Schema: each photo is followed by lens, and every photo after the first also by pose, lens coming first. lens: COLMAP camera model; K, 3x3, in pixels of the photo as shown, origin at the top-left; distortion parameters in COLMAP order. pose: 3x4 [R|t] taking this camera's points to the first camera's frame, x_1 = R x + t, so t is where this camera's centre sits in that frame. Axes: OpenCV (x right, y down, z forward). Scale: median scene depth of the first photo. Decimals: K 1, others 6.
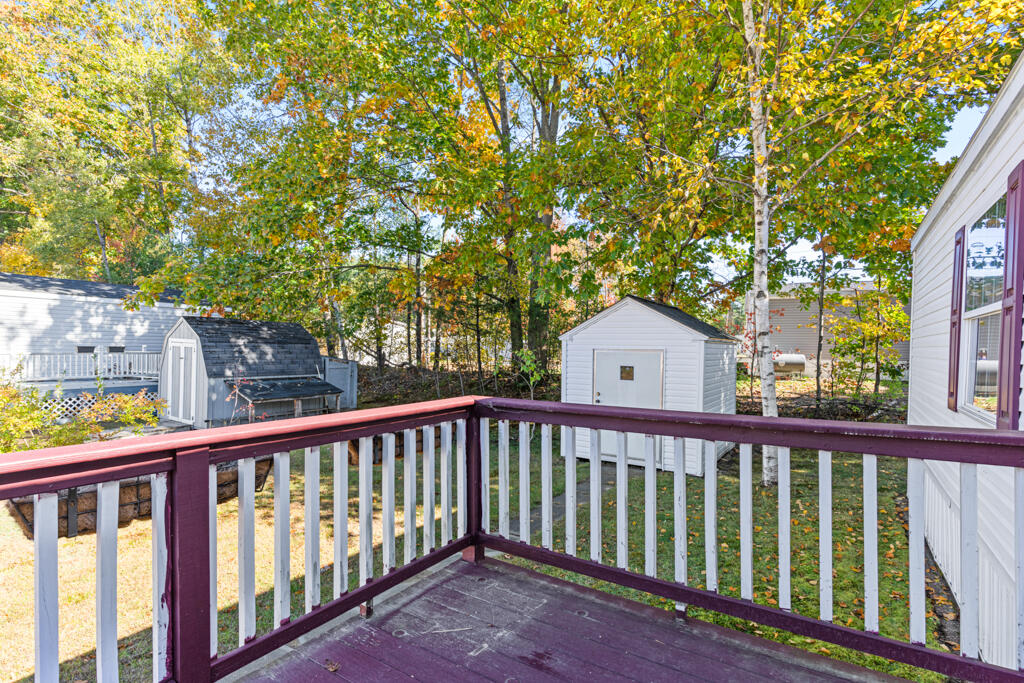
lens RADIAL K [[493.5, 0, 509.8], [0, 493.5, 352.5], [0, 0, 1]] dist [0.002621, 0.000558]
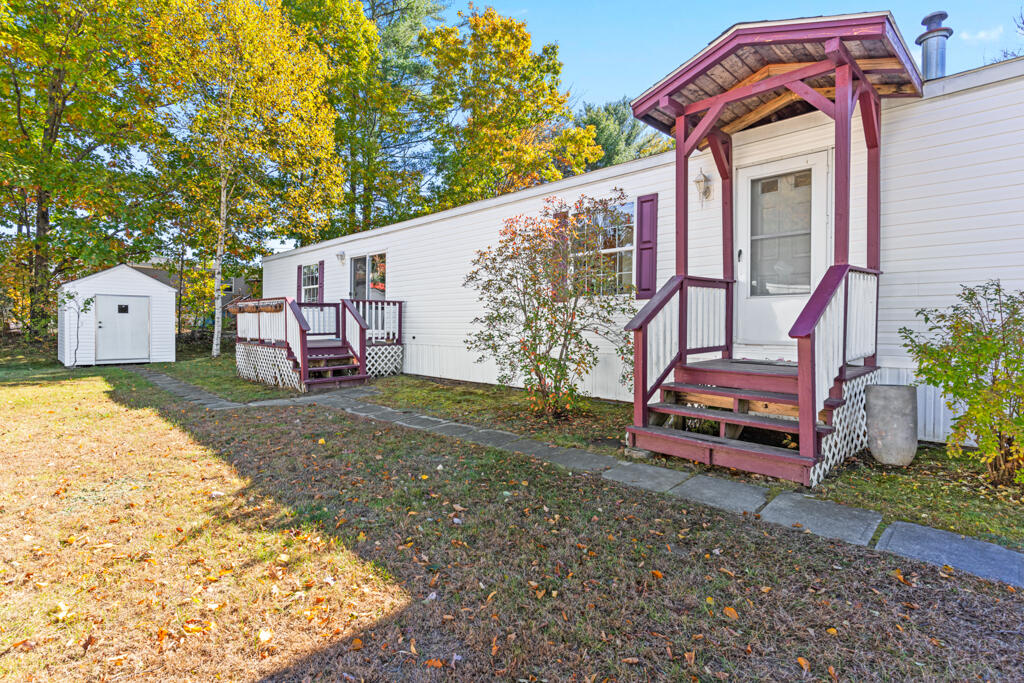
lens RADIAL K [[514.9, 0, 514.6], [0, 514.9, 334.2], [0, 0, 1]] dist [-0.004433, -0.000436]
pose [[0.203851, -0.026404, 0.978646, -1.193887], [0.003451, 0.999649, 0.026252, 0.084641], [-0.978996, -0.001975, 0.203871, -0.652655]]
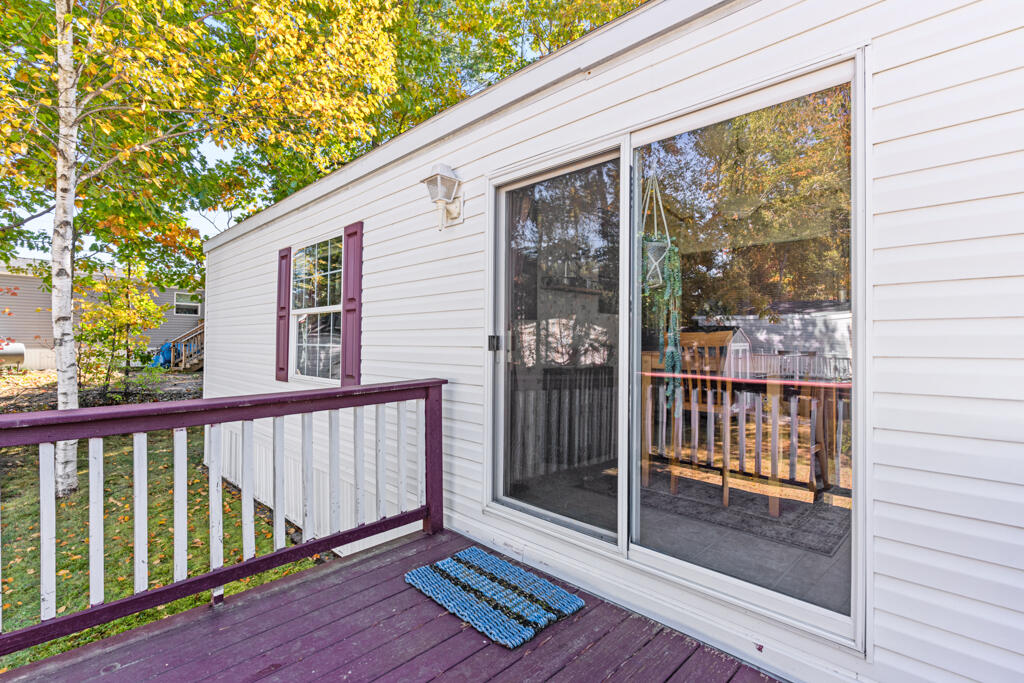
lens RADIAL K [[493.5, 0, 508.7], [0, 493.5, 334.0], [0, 0, 1]] dist [0.002621, 0.000558]
pose [[0.200078, 0.000327, 0.979780, -0.131508], [0.010814, 0.999938, -0.002542, -0.000838], [-0.979720, 0.011104, 0.200062, 0.052339]]
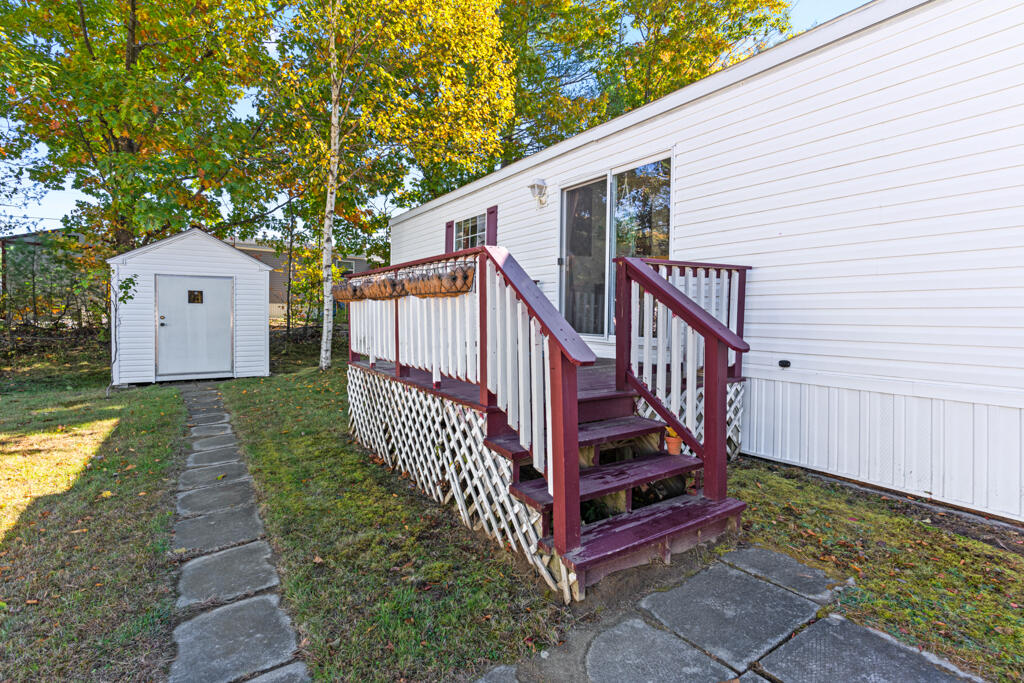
lens RADIAL K [[514.9, 0, 512.9], [0, 514.9, 319.8], [0, 0, 1]] dist [-0.004433, -0.000436]
pose [[0.399613, -0.020369, 0.916458, -0.531349], [0.007137, 0.999792, 0.019110, 0.075215], [-0.916656, -0.001096, 0.399675, -0.110231]]
